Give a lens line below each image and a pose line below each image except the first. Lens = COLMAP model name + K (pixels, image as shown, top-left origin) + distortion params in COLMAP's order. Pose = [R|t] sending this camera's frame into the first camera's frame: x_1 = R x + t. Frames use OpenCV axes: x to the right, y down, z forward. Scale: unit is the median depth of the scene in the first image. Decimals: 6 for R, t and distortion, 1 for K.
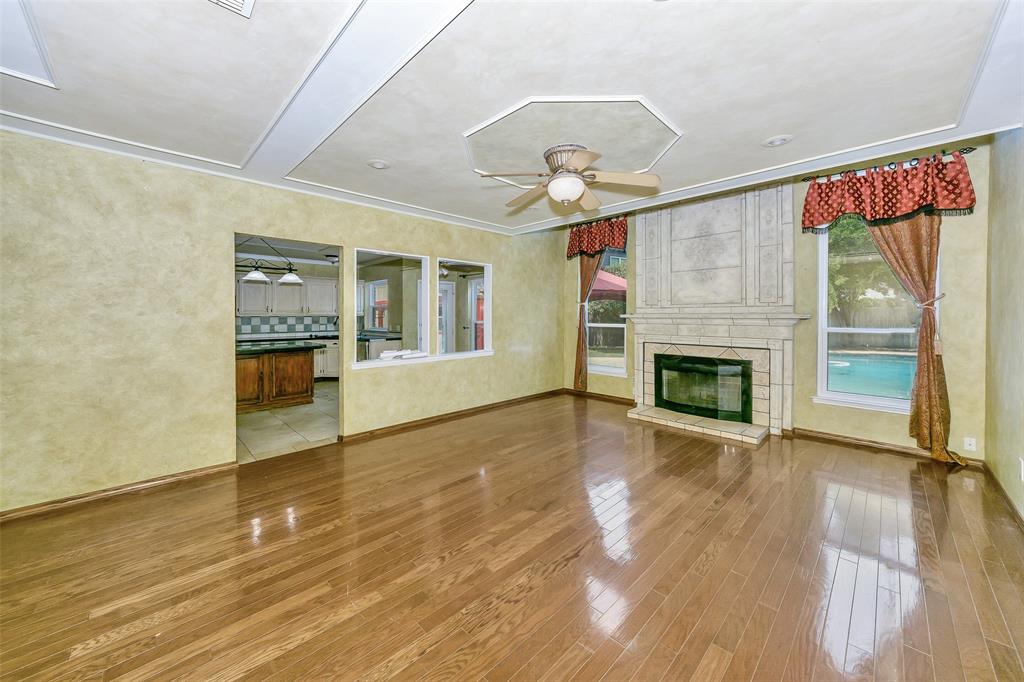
lens RADIAL K [[372.1, 0, 524.3], [0, 372.1, 314.5], [0, 0, 1]] dist [0.001431, 0.000005]
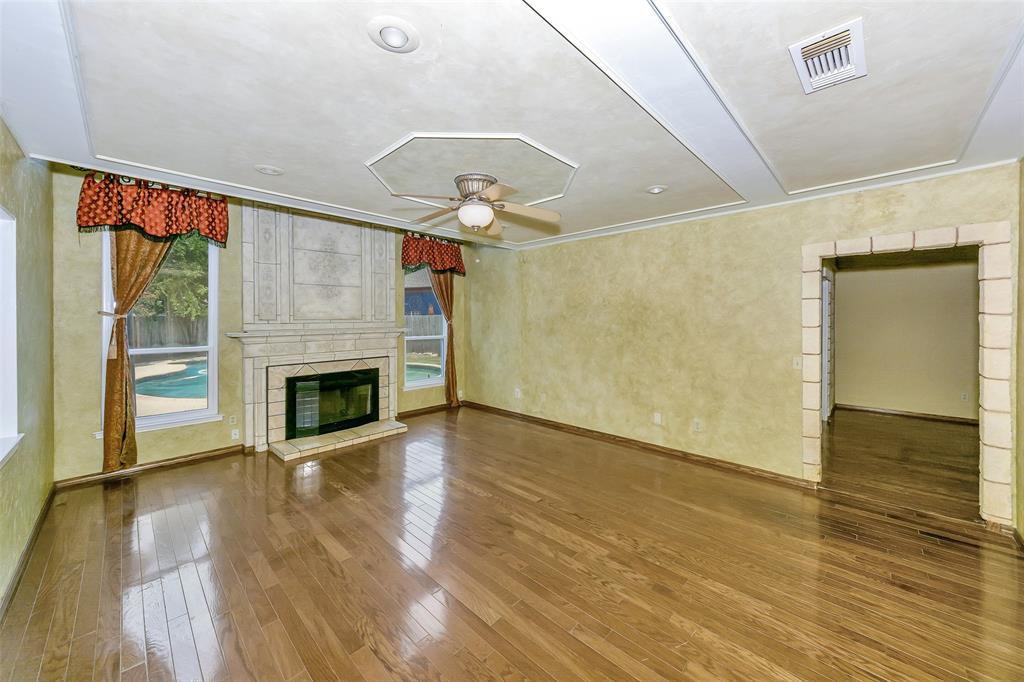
lens RADIAL K [[372.1, 0, 500.2], [0, 372.1, 315.9], [0, 0, 1]] dist [0.001431, 0.000005]
pose [[0.025101, 0.005792, 0.999668, -0.539742], [0.002149, 0.999981, -0.005847, -0.033257], [-0.999683, 0.002295, 0.025088, 0.540203]]
